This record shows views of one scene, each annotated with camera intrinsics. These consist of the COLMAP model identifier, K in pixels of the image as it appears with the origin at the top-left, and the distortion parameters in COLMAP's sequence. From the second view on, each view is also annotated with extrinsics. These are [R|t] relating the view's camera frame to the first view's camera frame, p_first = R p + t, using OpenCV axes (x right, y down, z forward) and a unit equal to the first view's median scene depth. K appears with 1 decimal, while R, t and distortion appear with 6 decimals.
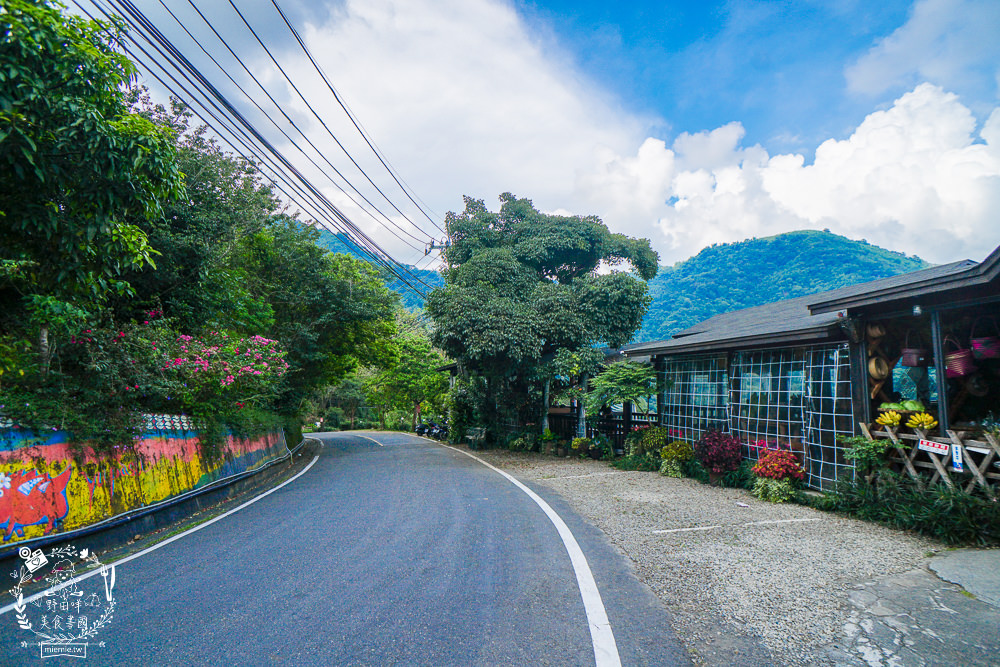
lens RADIAL K [[531.2, 0, 502.5], [0, 531.2, 341.0], [0, 0, 1]] dist [-0.068356, 0.048713]
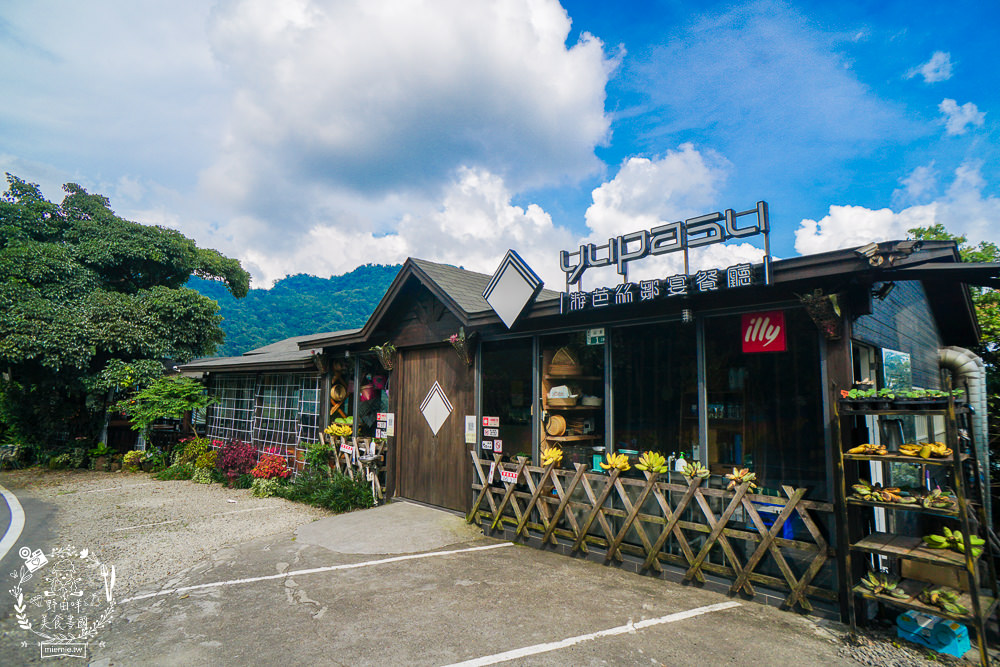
lens RADIAL K [[531.2, 0, 502.5], [0, 531.2, 341.0], [0, 0, 1]] dist [-0.068356, 0.048713]
pose [[0.806191, 0.079924, 0.586232, 0.126667], [-0.067673, 0.996788, -0.042832, -0.028094], [-0.587772, -0.005141, 0.809010, -0.198948]]
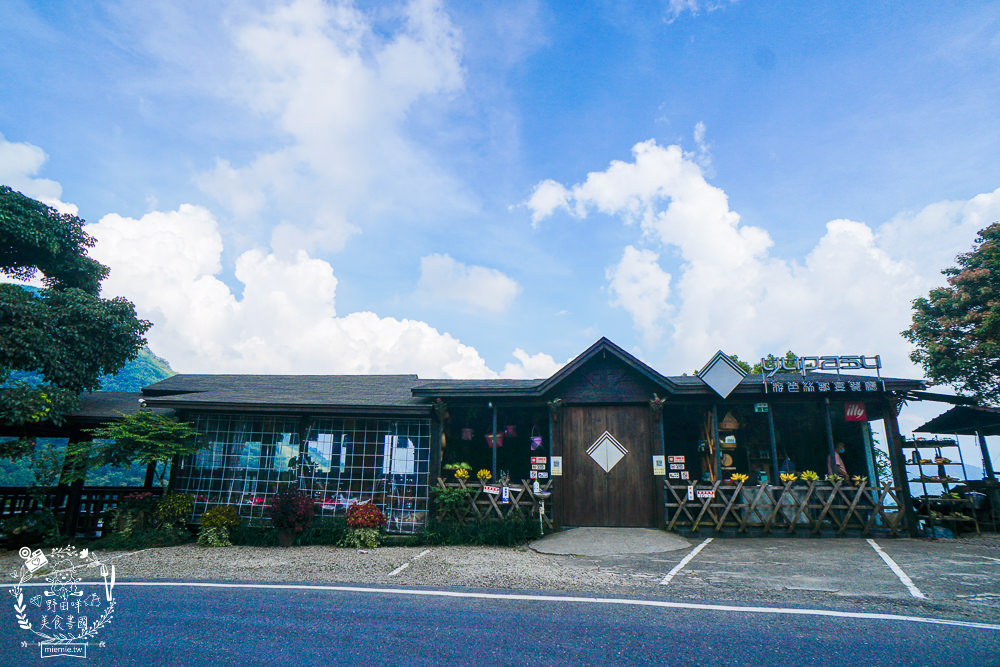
lens RADIAL K [[531.2, 0, 502.5], [0, 531.2, 341.0], [0, 0, 1]] dist [-0.068356, 0.048713]
pose [[0.282465, 0.240991, 0.928513, -0.350518], [-0.098046, 0.970113, -0.221962, 0.050280], [-0.954254, -0.028340, 0.297651, 0.212501]]
